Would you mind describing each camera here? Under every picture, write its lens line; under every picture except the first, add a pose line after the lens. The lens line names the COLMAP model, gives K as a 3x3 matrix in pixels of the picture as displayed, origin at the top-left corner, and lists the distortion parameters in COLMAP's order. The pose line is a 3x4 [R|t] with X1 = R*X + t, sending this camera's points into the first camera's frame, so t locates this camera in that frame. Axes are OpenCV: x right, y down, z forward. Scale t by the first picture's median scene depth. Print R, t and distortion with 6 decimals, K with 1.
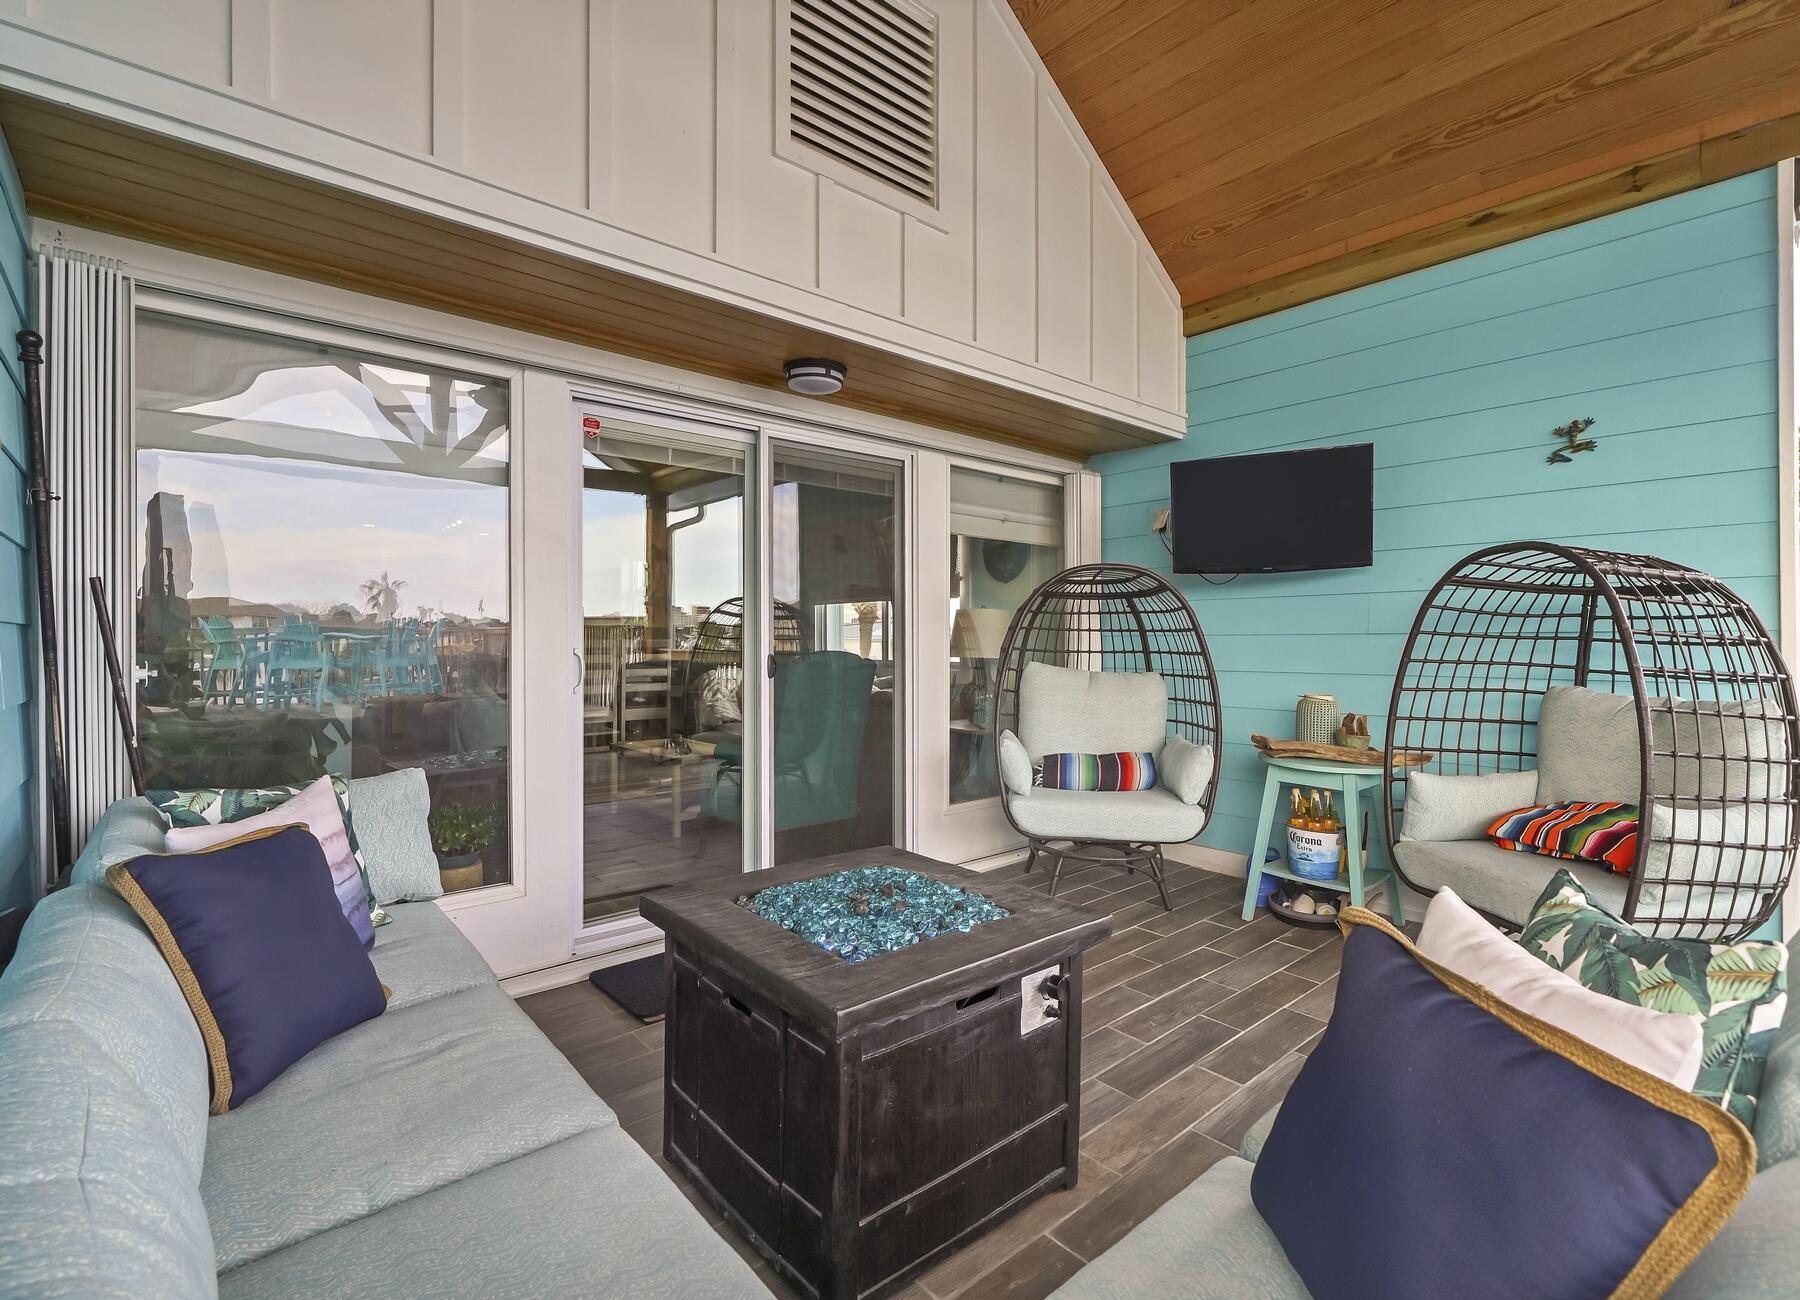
lens RADIAL K [[831.6, 0, 897.6], [0, 831.6, 623.7], [0, 0, 1]] dist [-0.000322, -0.000015]
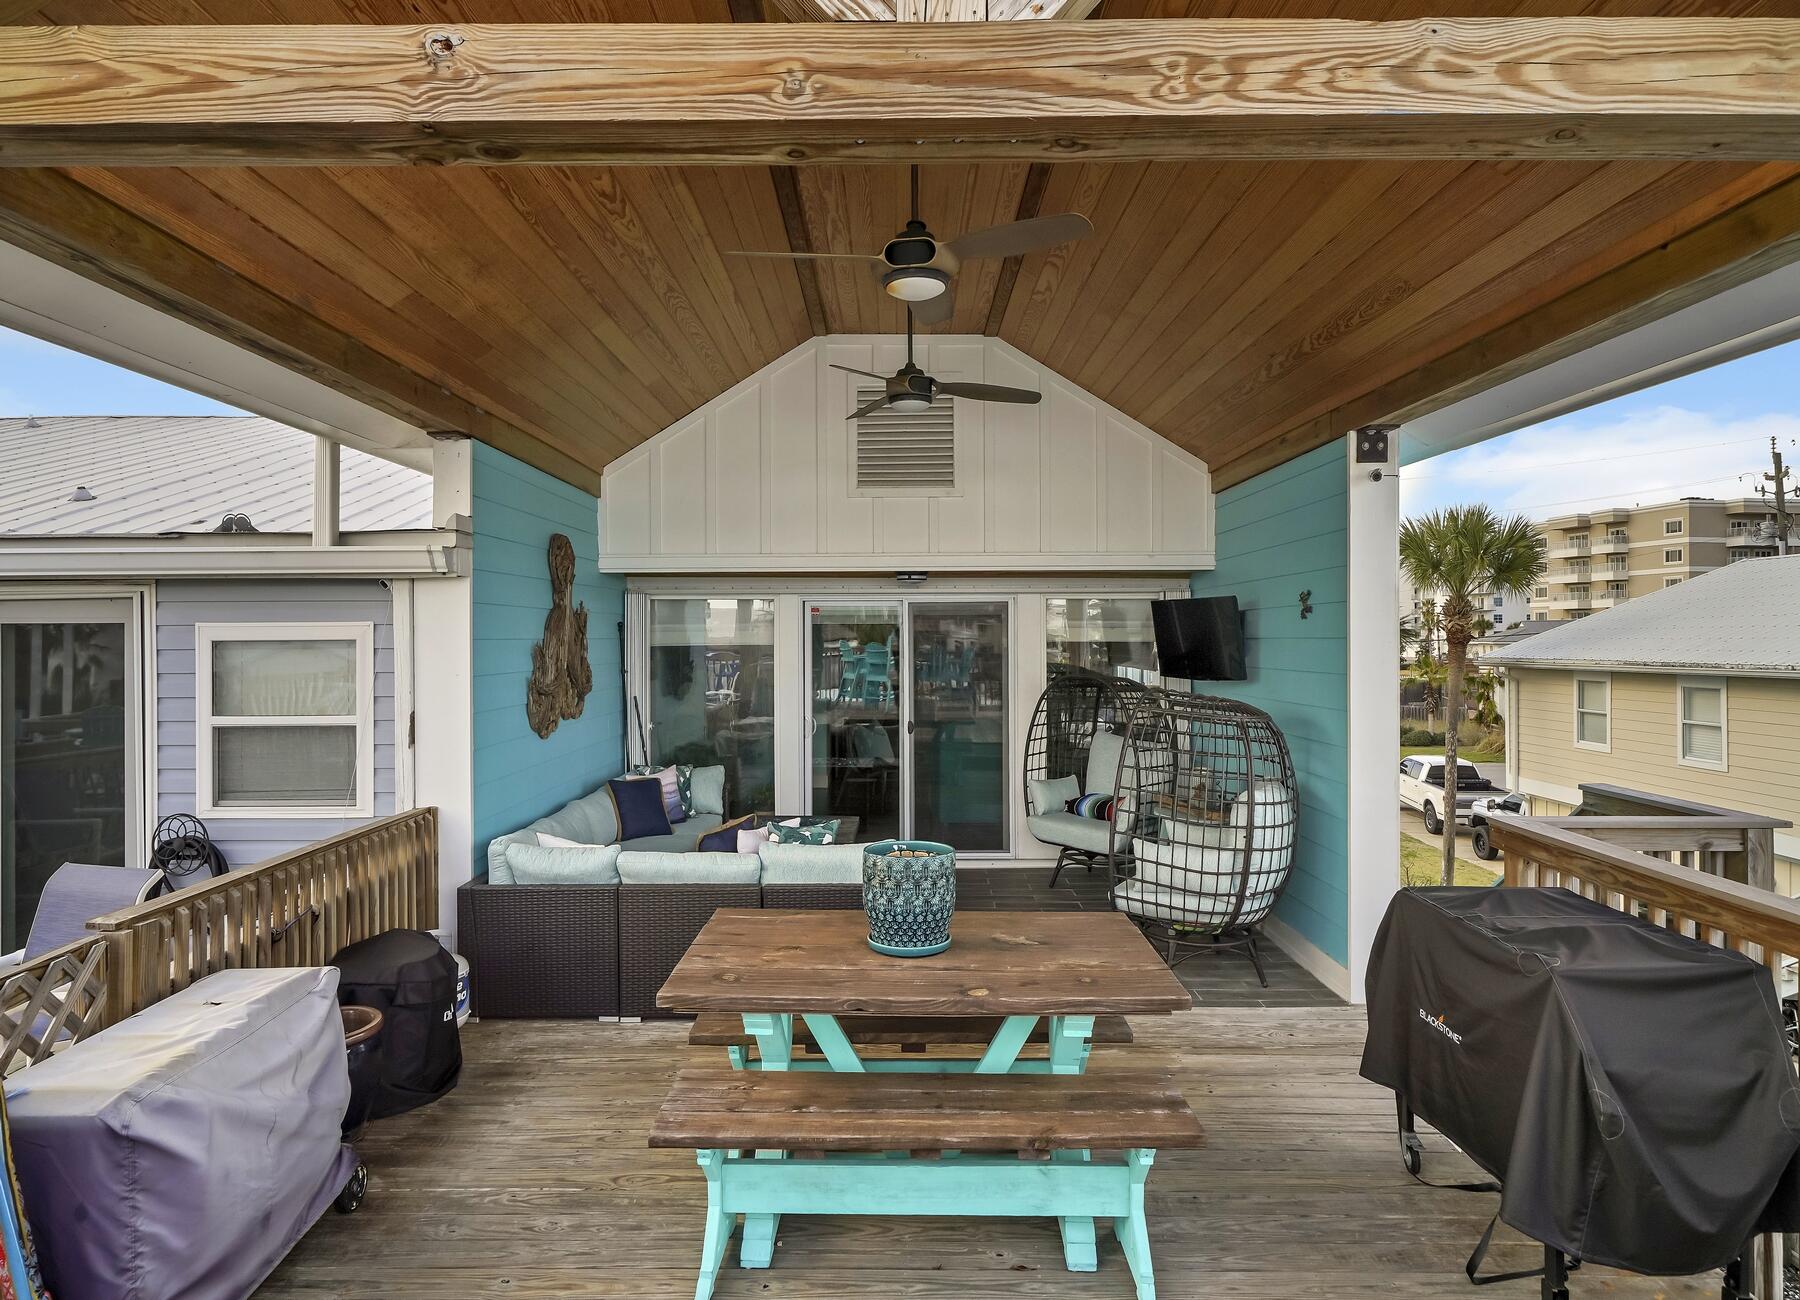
lens RADIAL K [[1013.3, 0, 900.0], [0, 1013.3, 650.0], [0, 0, 1]] dist [0.001531, 0.000300]
pose [[0.747569, 0.006860, -0.664149, 1.334180], [0.015170, 0.999509, 0.027399, -0.186293], [0.664011, -0.030558, 0.747098, -0.702726]]
